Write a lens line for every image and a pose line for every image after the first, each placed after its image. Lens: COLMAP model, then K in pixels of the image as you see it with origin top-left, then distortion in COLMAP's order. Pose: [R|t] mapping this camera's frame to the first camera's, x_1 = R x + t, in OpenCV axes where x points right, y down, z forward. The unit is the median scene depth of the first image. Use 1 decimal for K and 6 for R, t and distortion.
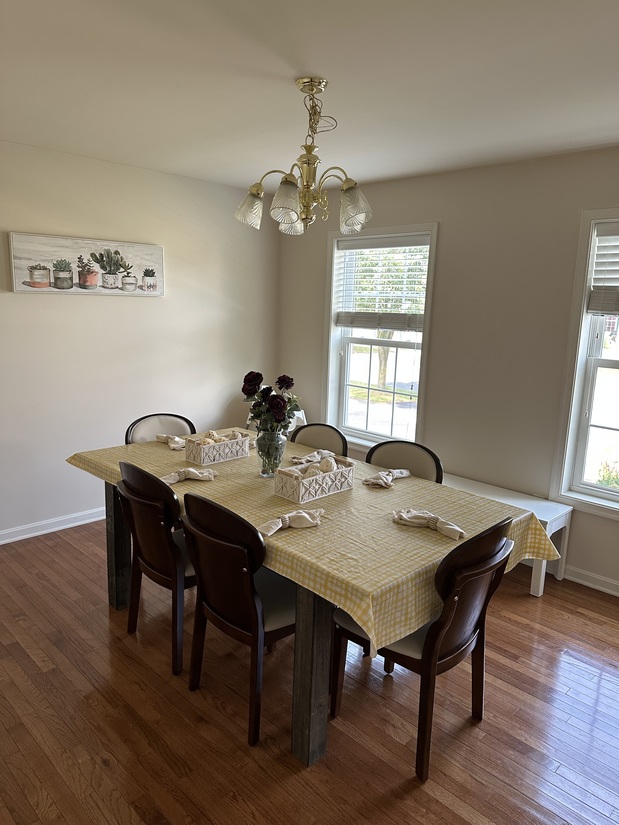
lens RADIAL K [[583.0, 0, 309.5], [0, 583.0, 412.5], [0, 0, 1]] dist [0.135942, -0.192401]
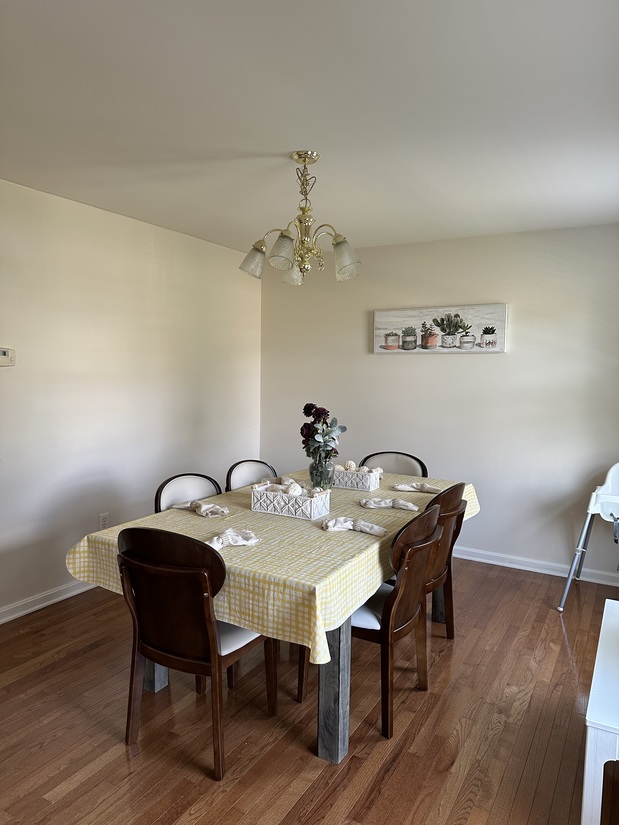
lens RADIAL K [[583.0, 0, 309.5], [0, 583.0, 412.5], [0, 0, 1]] dist [0.135942, -0.192401]
pose [[0.272870, 0.046724, -0.960916, 0.702997], [-0.188681, 0.982021, -0.005829, -0.030638], [0.943367, 0.182898, 0.276780, 0.473446]]
